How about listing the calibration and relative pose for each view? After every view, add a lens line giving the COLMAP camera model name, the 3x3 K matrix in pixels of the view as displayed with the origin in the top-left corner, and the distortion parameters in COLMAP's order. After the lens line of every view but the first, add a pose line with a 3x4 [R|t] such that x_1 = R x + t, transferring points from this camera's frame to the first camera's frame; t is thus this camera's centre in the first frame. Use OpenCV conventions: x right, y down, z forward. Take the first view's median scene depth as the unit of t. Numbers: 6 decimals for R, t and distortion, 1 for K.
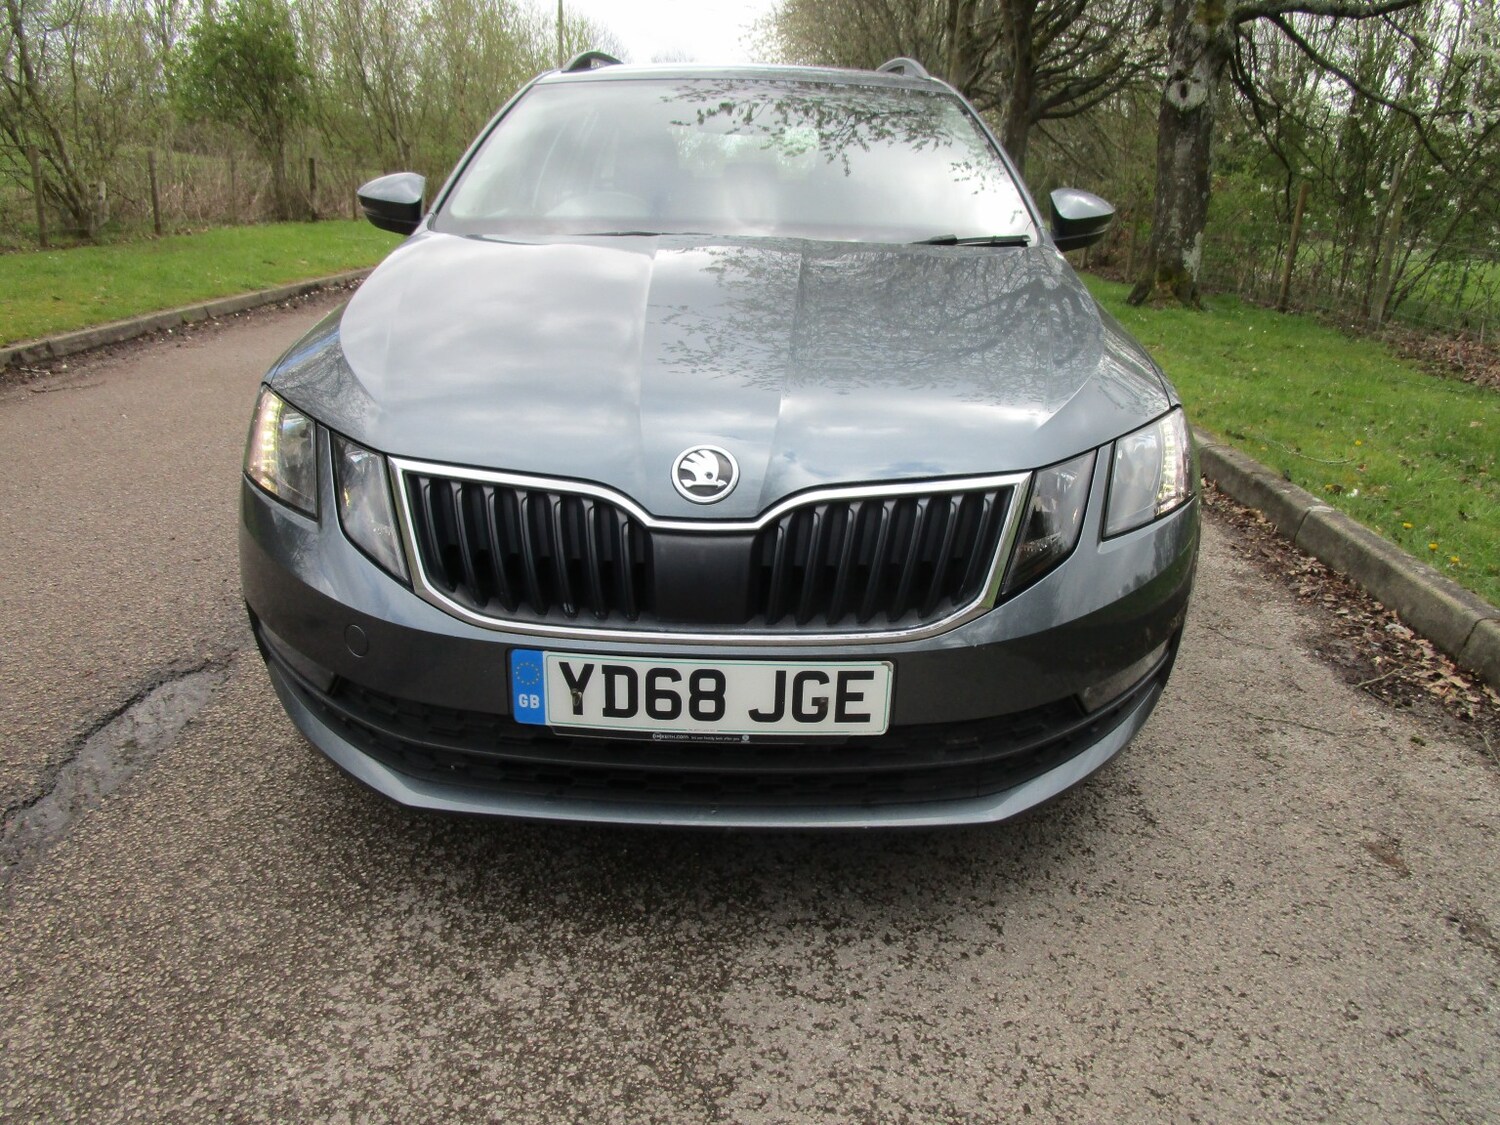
lens RADIAL K [[1077.4, 0, 756.4], [0, 1077.4, 569.8], [0, 0, 1]] dist [-0.032393, 0.004513]
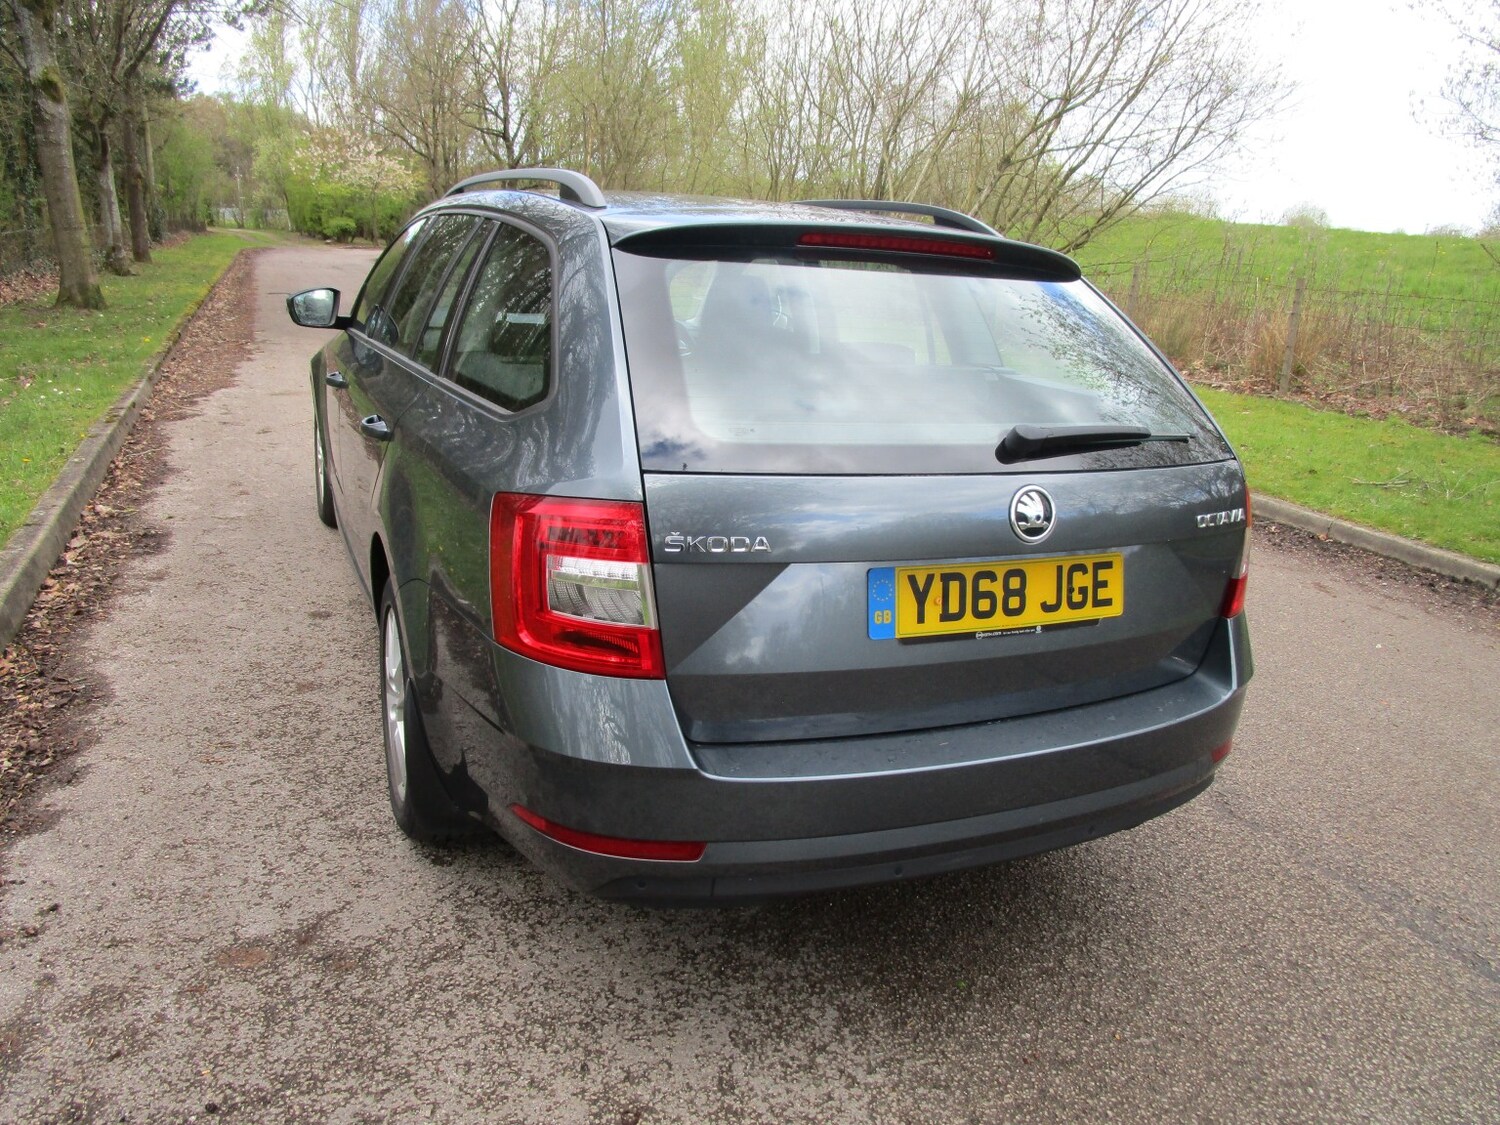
lens RADIAL K [[1077.4, 0, 754.9], [0, 1077.4, 565.0], [0, 0, 1]] dist [-0.032393, 0.004513]
pose [[-0.904482, 0.034502, -0.425115, 0.733950], [-0.231103, 0.798080, 0.556471, -1.810630], [0.358475, 0.601563, -0.713875, 4.503486]]
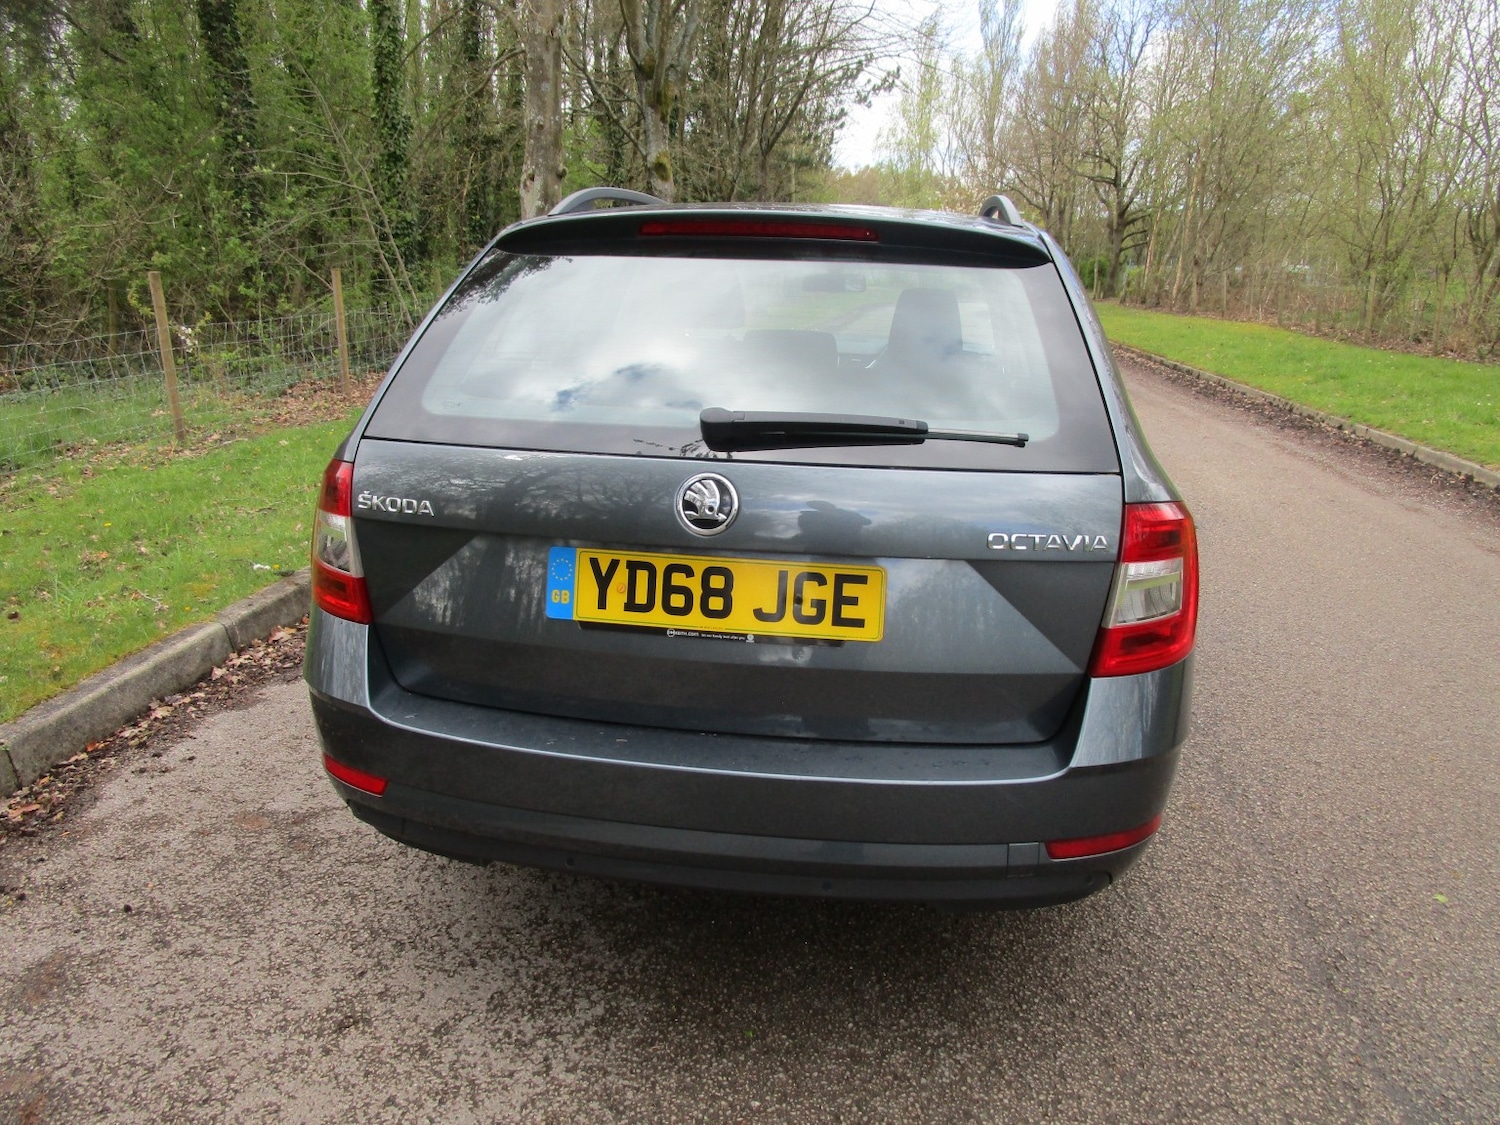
lens RADIAL K [[1077.4, 0, 747.2], [0, 1077.4, 559.6], [0, 0, 1]] dist [-0.032393, 0.004513]
pose [[-0.989699, -0.083961, 0.115960, -0.189999], [-0.000647, 0.812591, 0.582833, -1.852918], [-0.143164, 0.576754, -0.804275, 4.628883]]
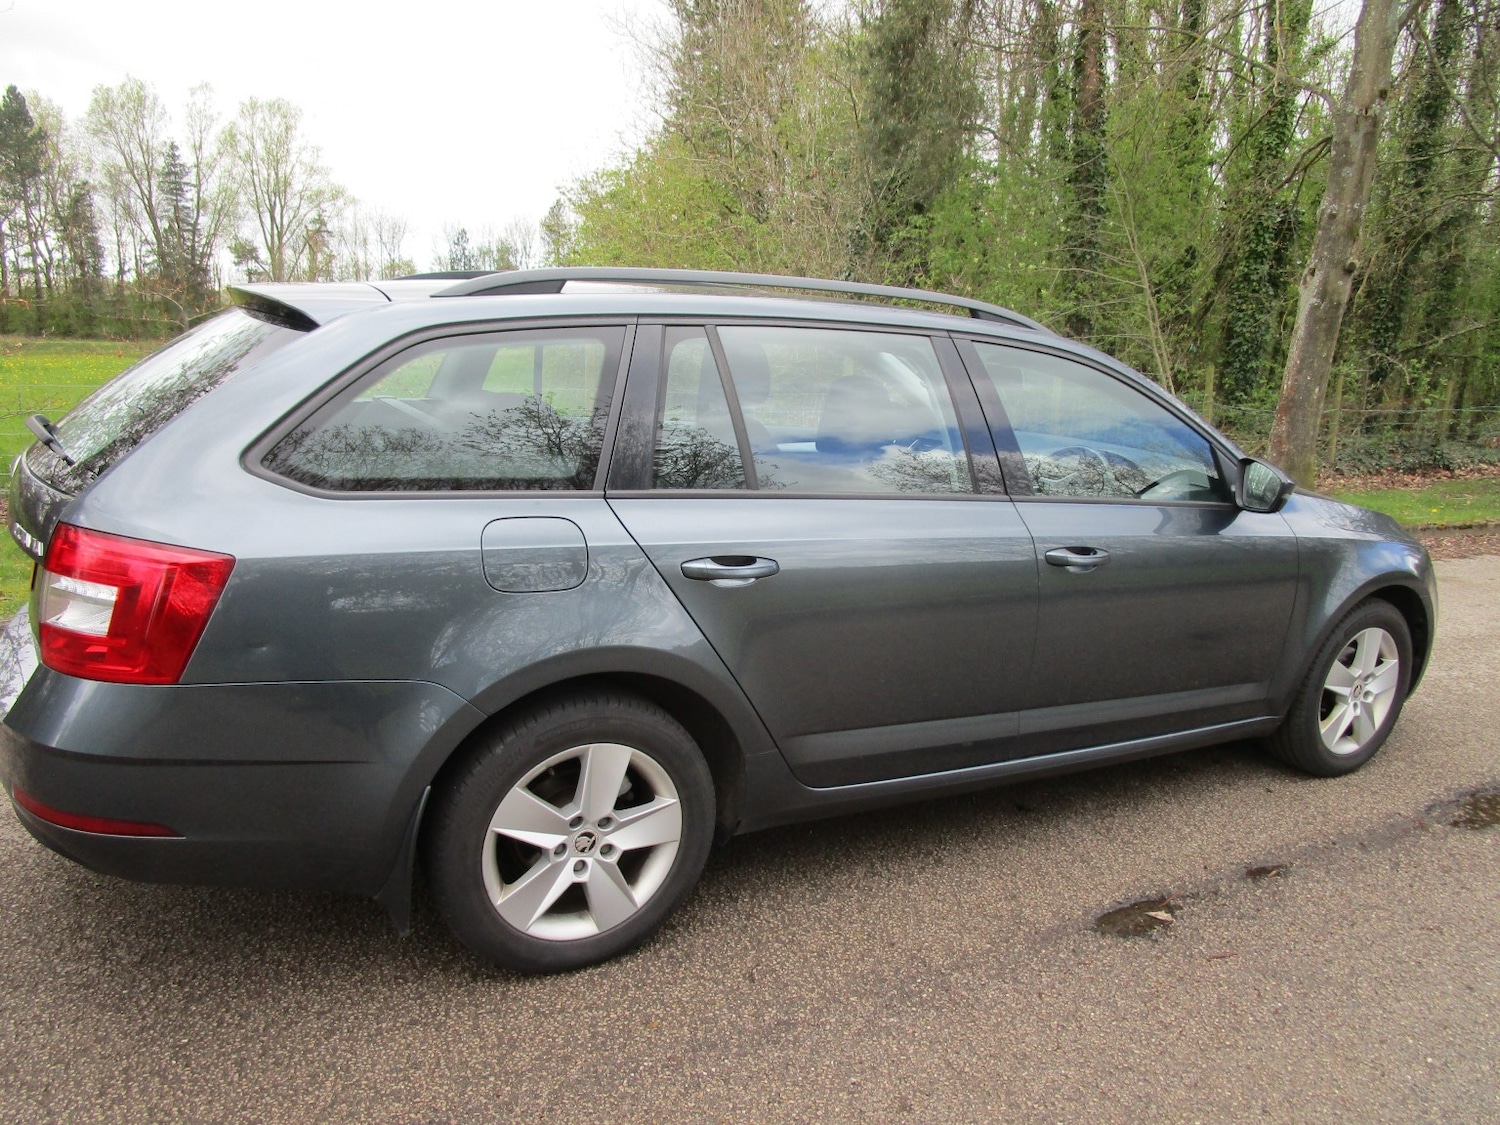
lens RADIAL K [[1077.4, 0, 750.9], [0, 1077.4, 573.5], [0, 0, 1]] dist [-0.032393, 0.004513]
pose [[-0.484335, -0.256909, 0.836312, -1.884464], [0.233259, 0.883392, 0.406459, -1.532792], [-0.843214, 0.391940, -0.367931, 3.475660]]
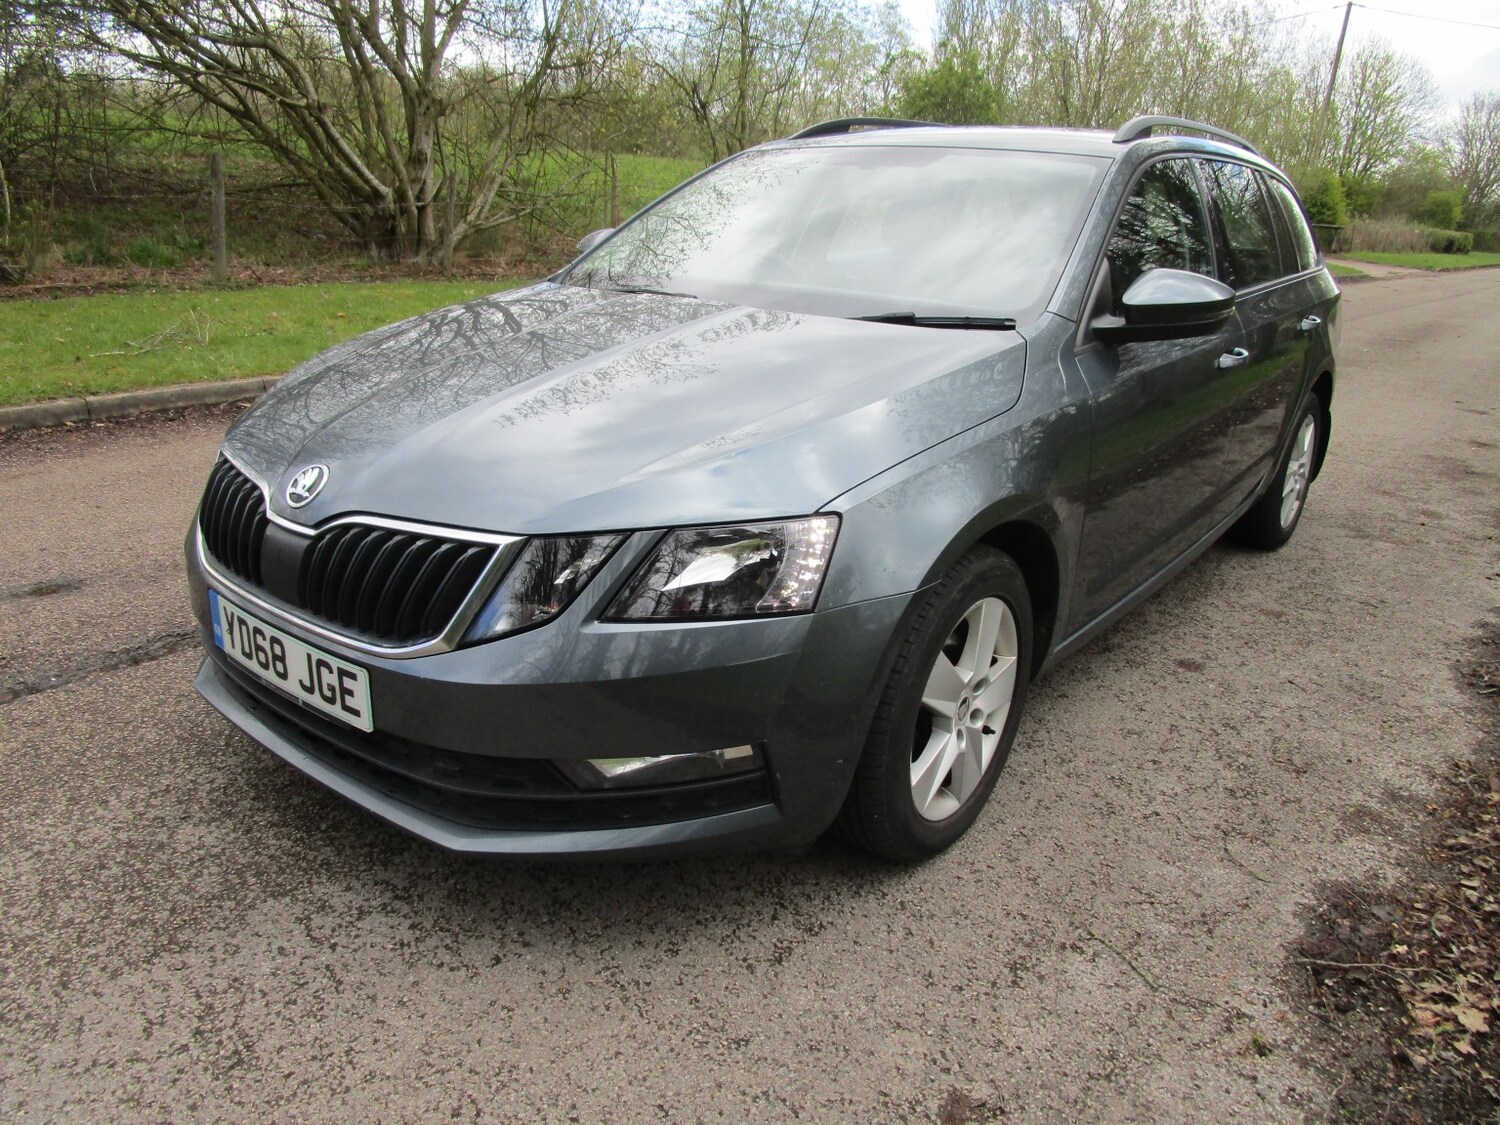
lens RADIAL K [[1077.4, 0, 747.4], [0, 1077.4, 574.3], [0, 0, 1]] dist [-0.032393, 0.004513]
pose [[0.786682, 0.210768, -0.580265, 1.071546], [-0.228468, 0.972578, 0.043527, -0.155518], [0.573527, 0.098330, 0.813264, 0.281256]]
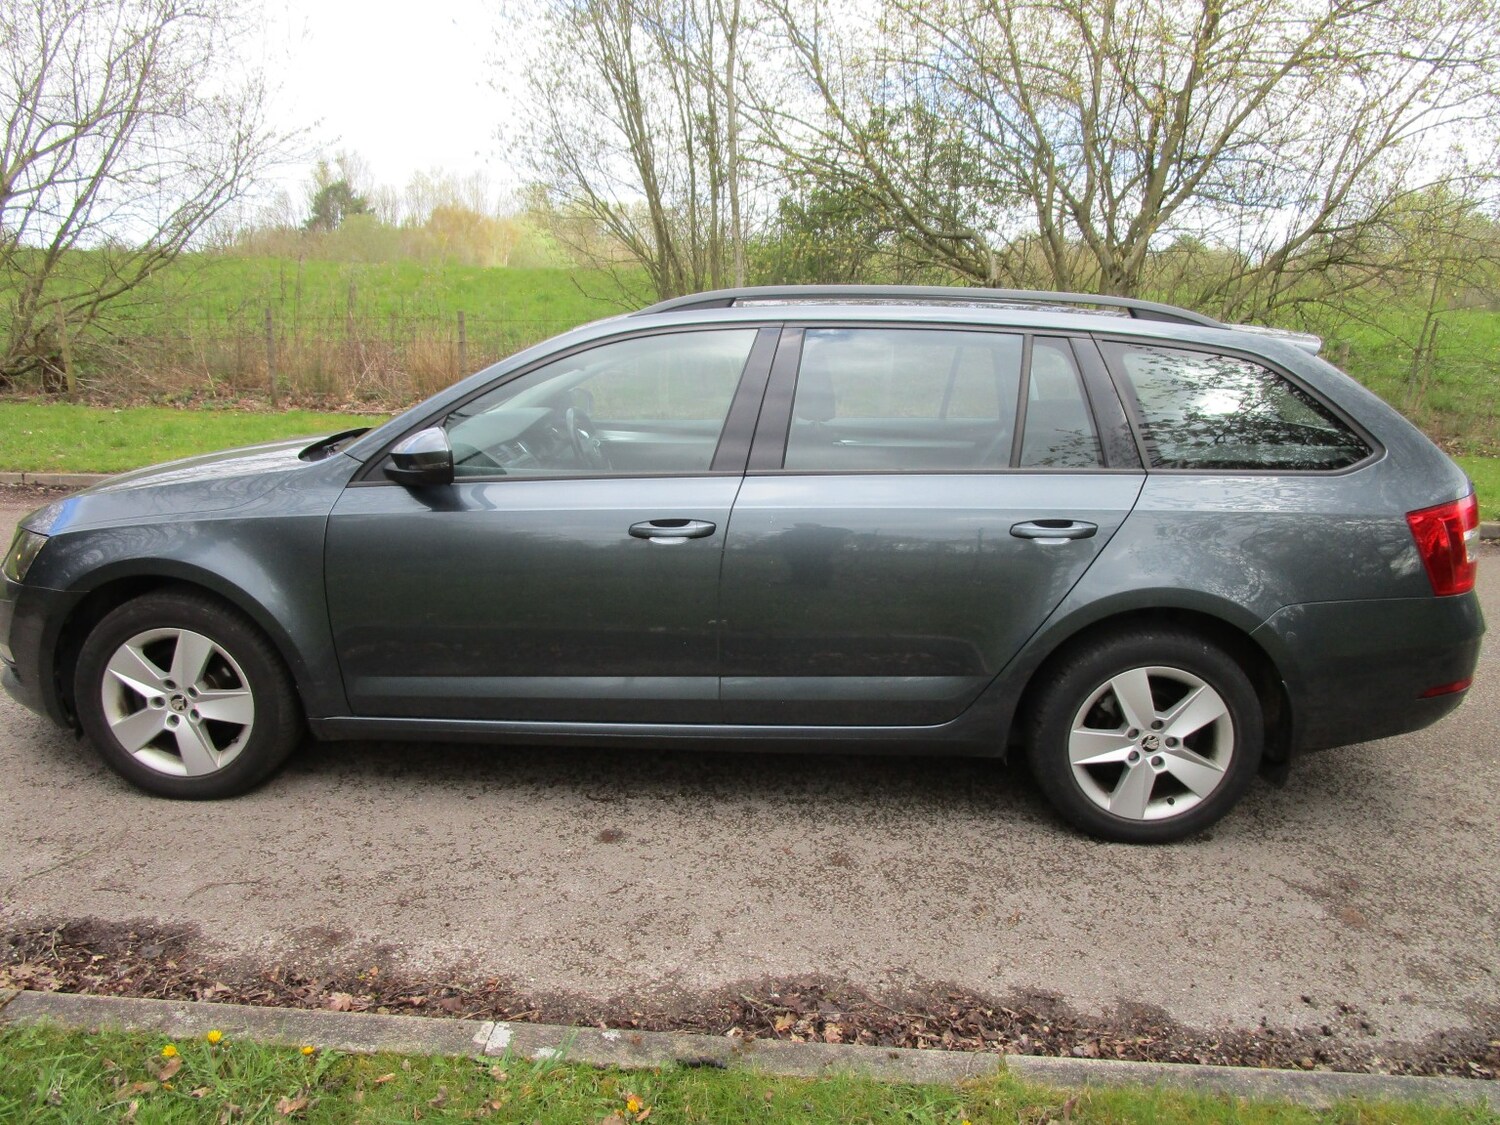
lens RADIAL K [[1077.4, 0, 740.8], [0, 1077.4, 570.4], [0, 0, 1]] dist [-0.032393, 0.004513]
pose [[-0.043521, 0.201963, -0.978426, 2.404722], [-0.366791, 0.907732, 0.203686, -1.019963], [0.929285, 0.367742, 0.034573, 2.399127]]
